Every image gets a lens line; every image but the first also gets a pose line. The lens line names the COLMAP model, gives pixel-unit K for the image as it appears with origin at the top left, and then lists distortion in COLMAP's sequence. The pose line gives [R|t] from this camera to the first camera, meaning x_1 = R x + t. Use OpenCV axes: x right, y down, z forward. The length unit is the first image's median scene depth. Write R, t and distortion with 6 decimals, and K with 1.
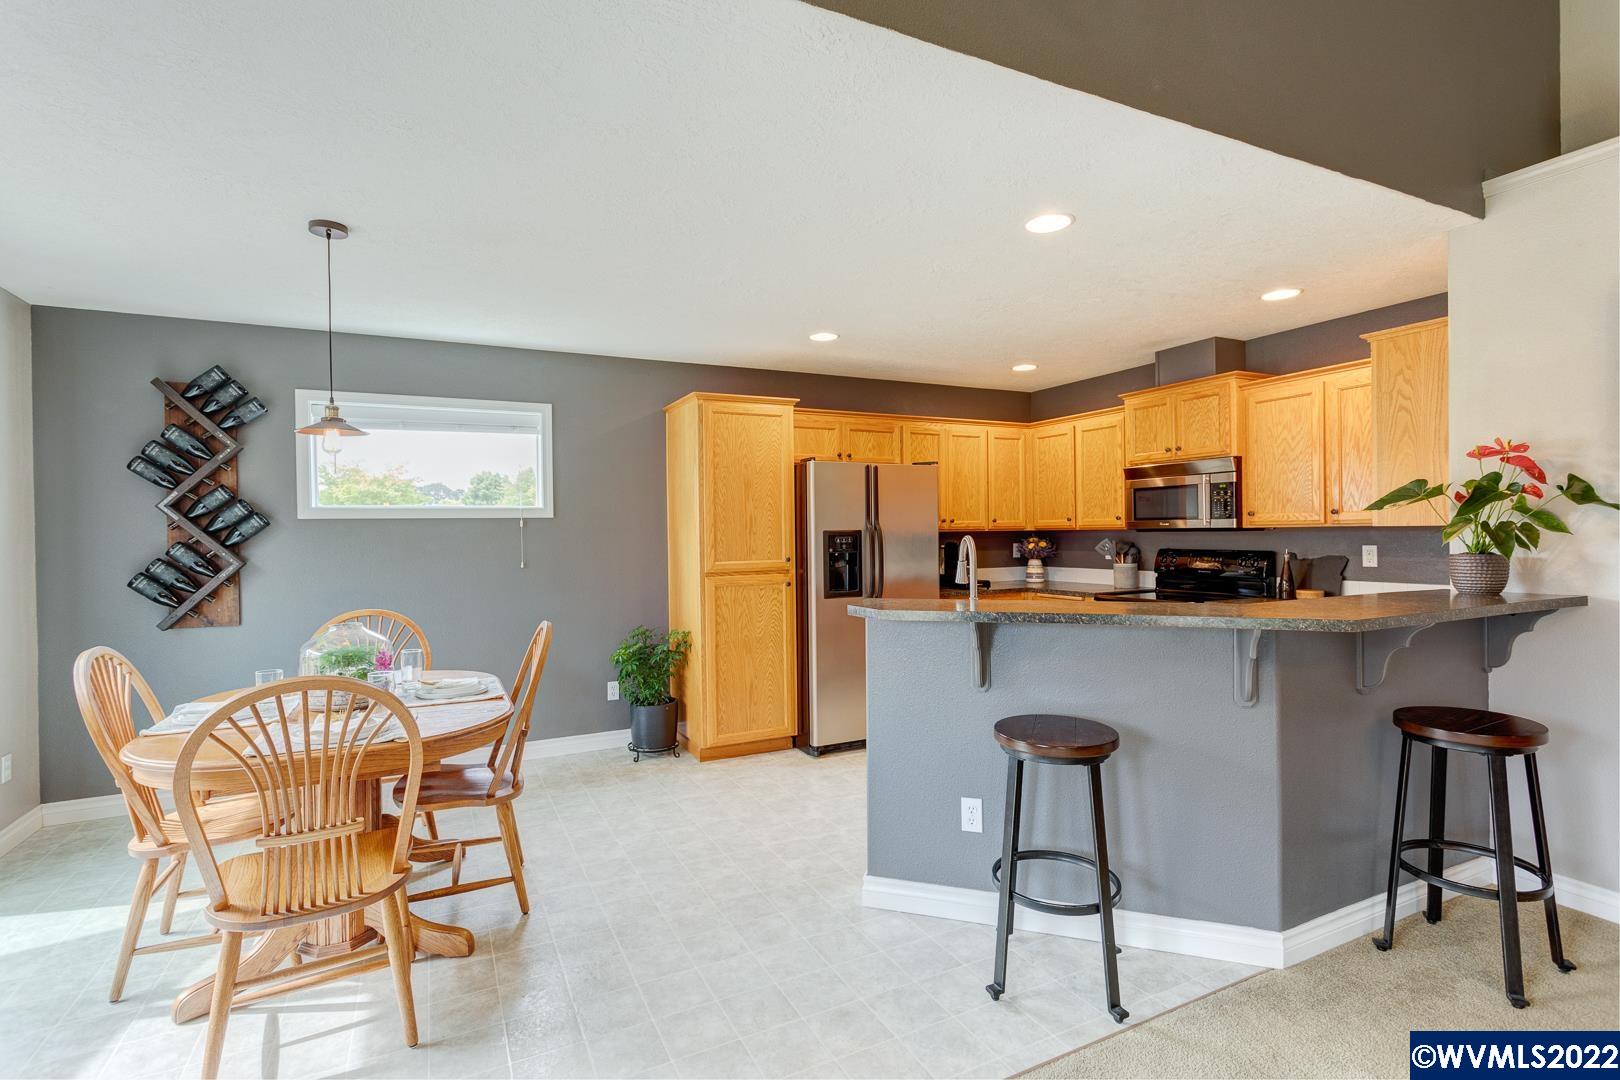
lens RADIAL K [[766.3, 0, 805.1], [0, 766.3, 537.5], [0, 0, 1]] dist [-0.001538, 0.003422]
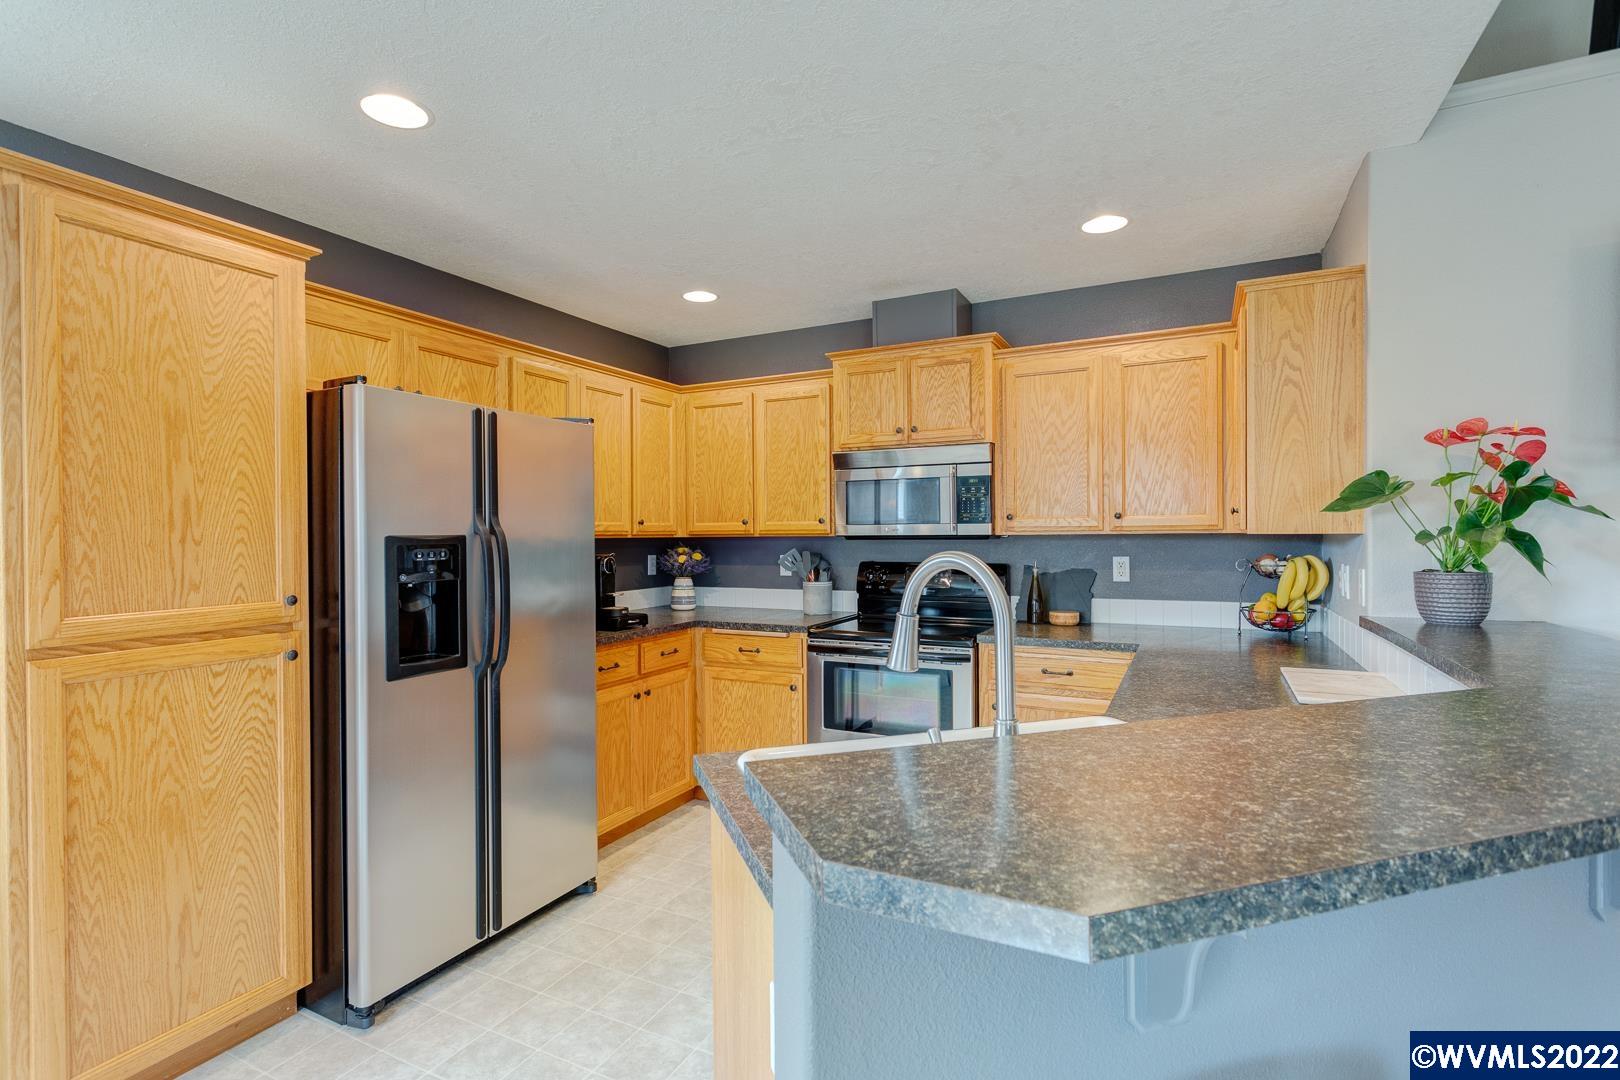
lens RADIAL K [[766.3, 0, 805.1], [0, 766.3, 537.5], [0, 0, 1]] dist [-0.001538, 0.003422]
pose [[0.801039, 0.003909, 0.598600, -0.051672], [0.001067, 0.999968, -0.007958, -0.004080], [-0.598612, 0.007014, 0.801009, 0.479822]]
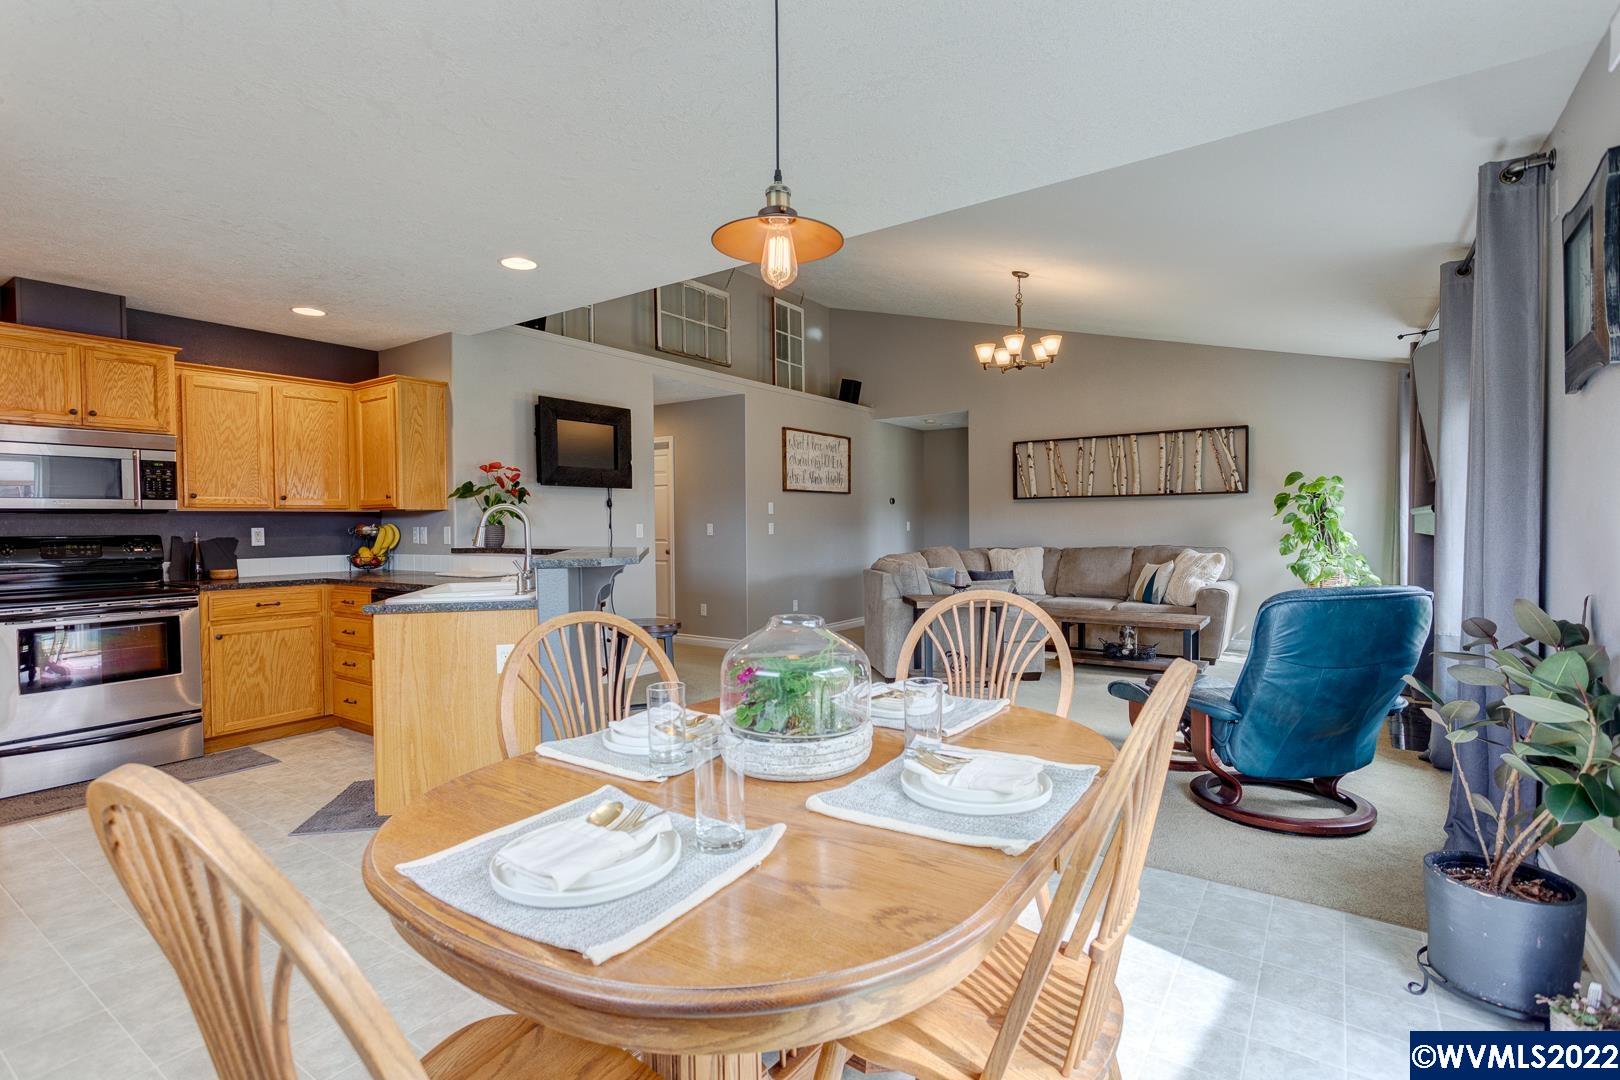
lens RADIAL K [[766.3, 0, 805.1], [0, 766.3, 537.5], [0, 0, 1]] dist [-0.001538, 0.003422]
pose [[-0.480338, 0.002635, 0.877080, -0.648021], [0.023946, 0.999662, 0.010111, 0.030651], [-0.876757, 0.025859, -0.480238, 0.753441]]
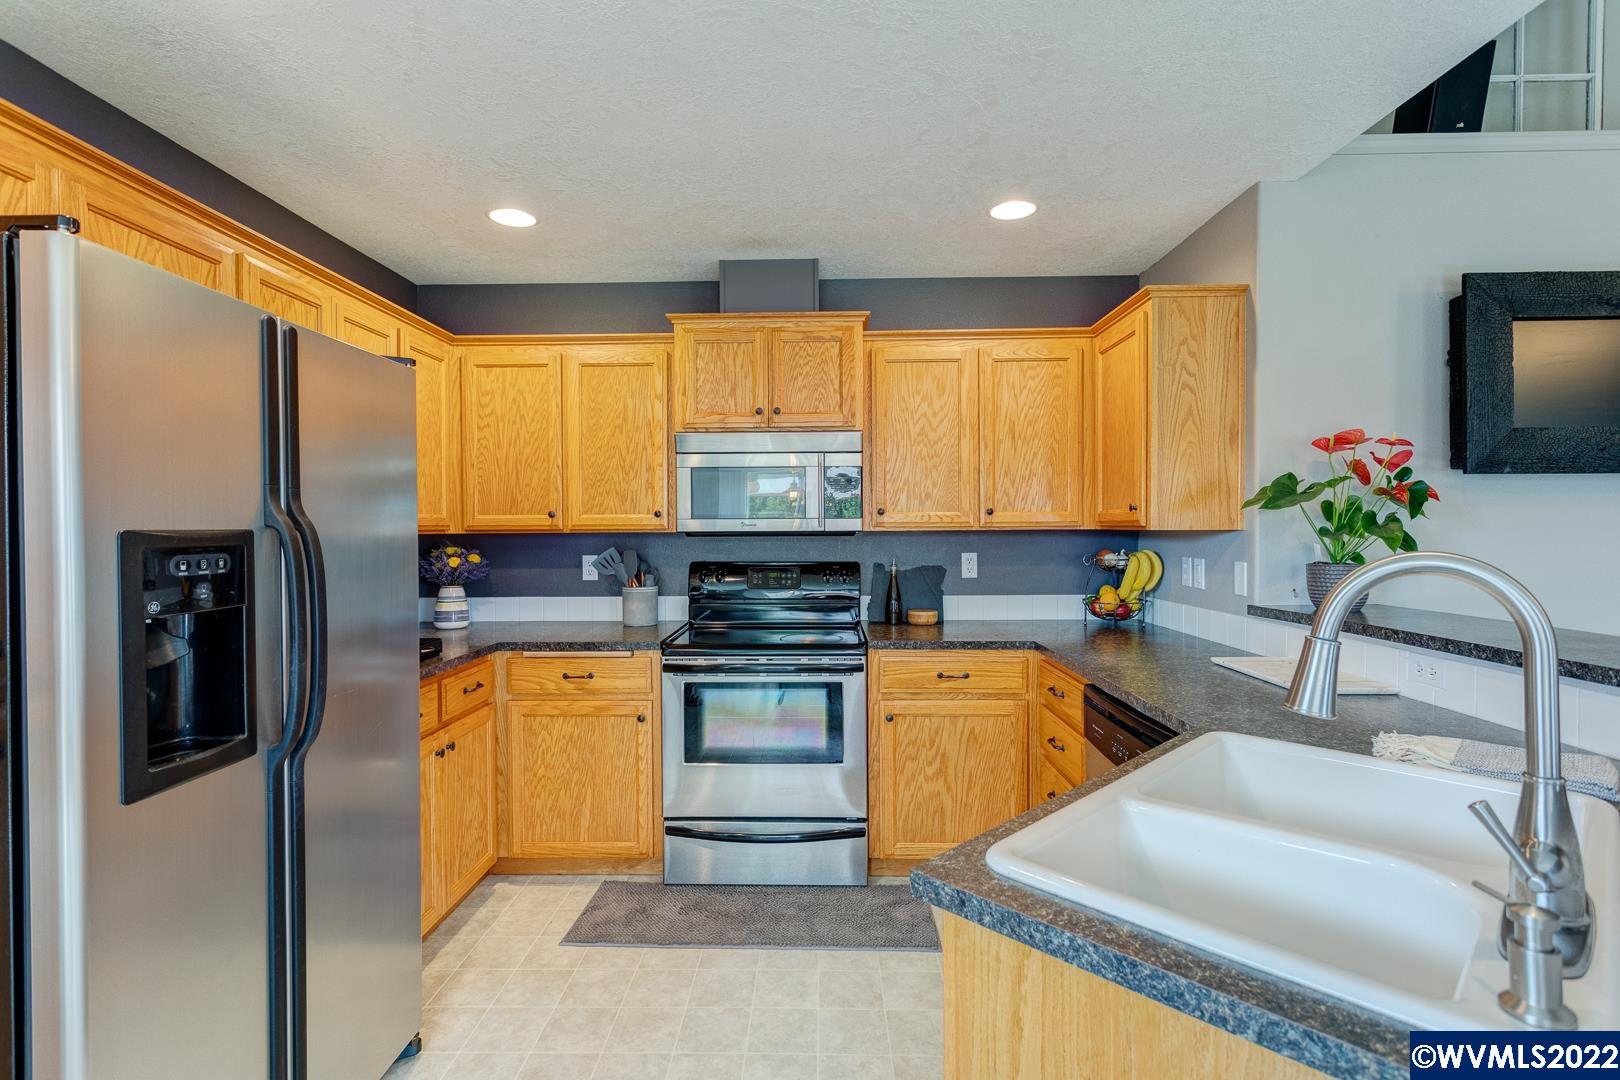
lens RADIAL K [[766.3, 0, 805.1], [0, 766.3, 537.5], [0, 0, 1]] dist [-0.001538, 0.003422]
pose [[0.462393, -0.000103, 0.886675, -0.094789], [0.005016, 0.999984, -0.002500, -0.005043], [-0.886661, 0.005603, 0.462386, 0.699229]]
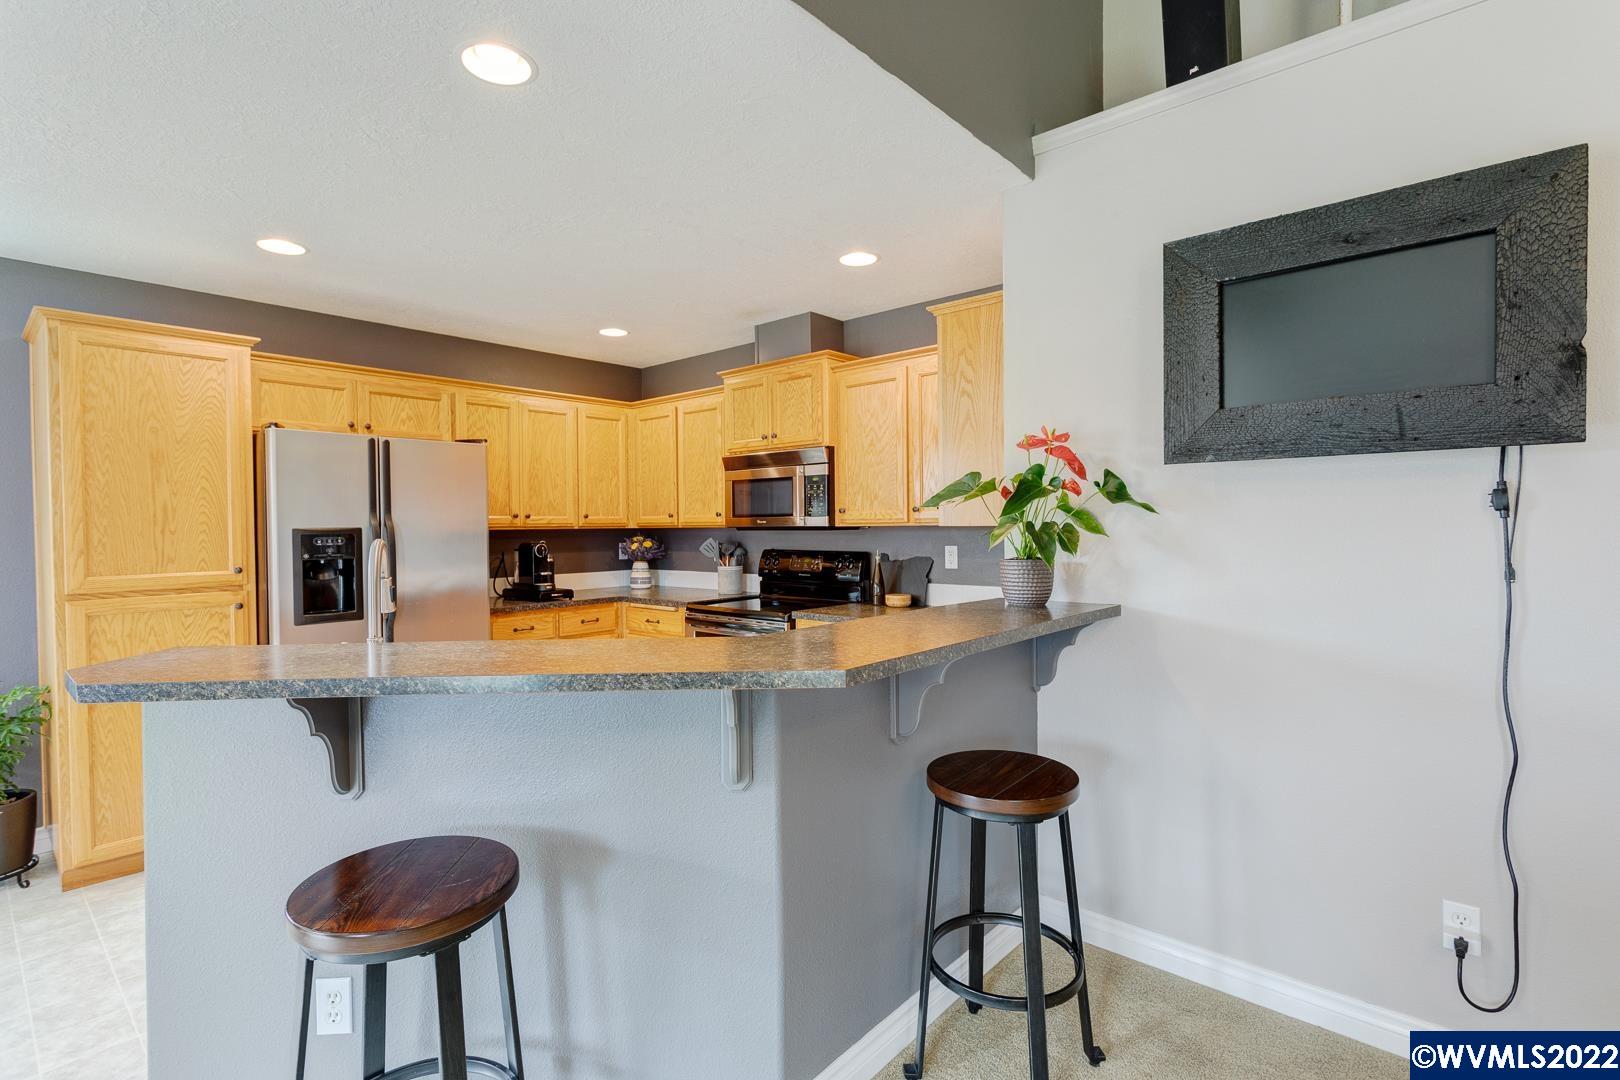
lens RADIAL K [[766.3, 0, 805.1], [0, 766.3, 537.5], [0, 0, 1]] dist [-0.001538, 0.003422]
pose [[0.925566, -0.002208, 0.378579, 0.194840], [0.000008, 0.999983, 0.005813, -0.004889], [-0.378586, -0.005377, 0.925551, 0.178929]]
